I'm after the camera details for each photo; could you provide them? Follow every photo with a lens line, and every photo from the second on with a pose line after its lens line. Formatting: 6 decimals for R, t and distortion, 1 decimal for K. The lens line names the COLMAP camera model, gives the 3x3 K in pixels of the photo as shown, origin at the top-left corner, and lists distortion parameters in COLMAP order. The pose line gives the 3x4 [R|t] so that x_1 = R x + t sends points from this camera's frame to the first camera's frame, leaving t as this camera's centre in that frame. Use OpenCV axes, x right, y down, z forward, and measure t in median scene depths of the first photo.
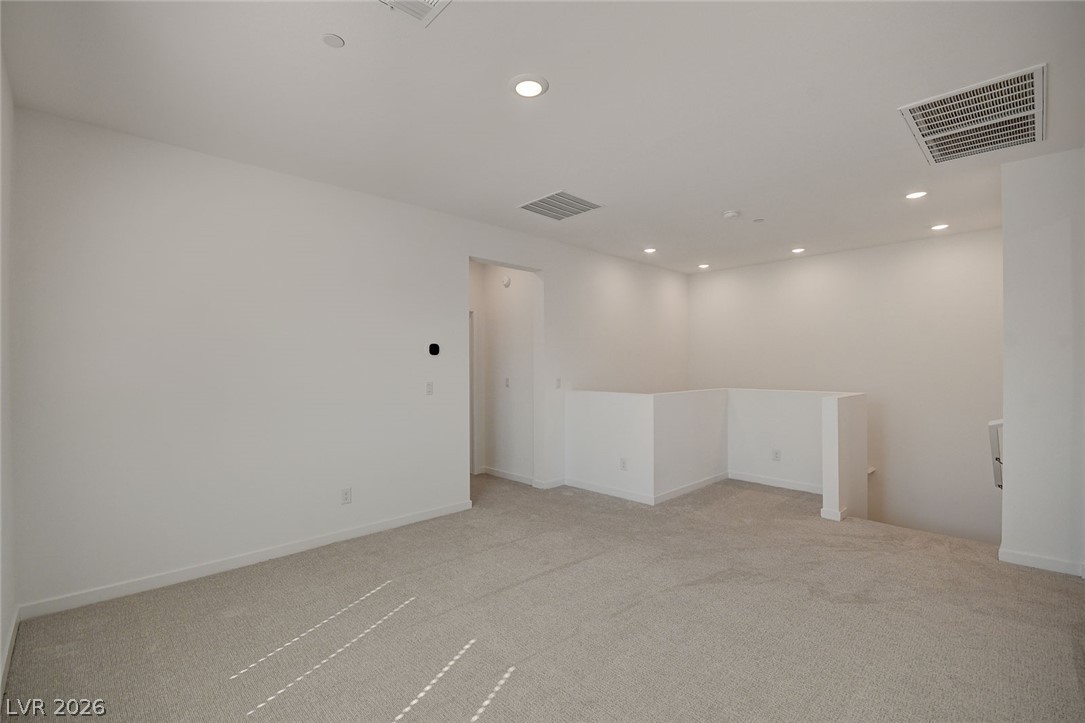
lens RADIAL K [[481.7, 0, 542.5], [0, 481.7, 361.5], [0, 0, 1]] dist [-0.000839, -0.000079]
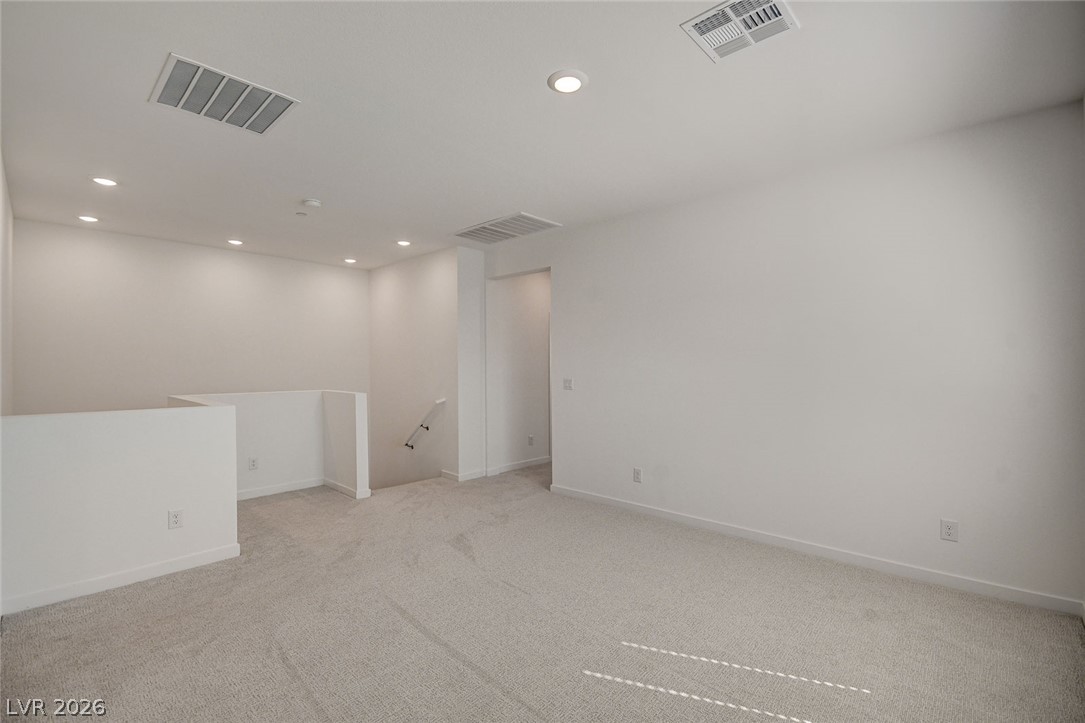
lens RADIAL K [[474.4, 0, 540.9], [0, 474.4, 370.7], [0, 0, 1]] dist [0.001349, 0.000068]
pose [[-0.053442, -0.010469, 0.998516, -0.674598], [-0.006440, 0.999928, 0.010139, 0.005848], [-0.998550, -0.005889, -0.053506, 0.750484]]
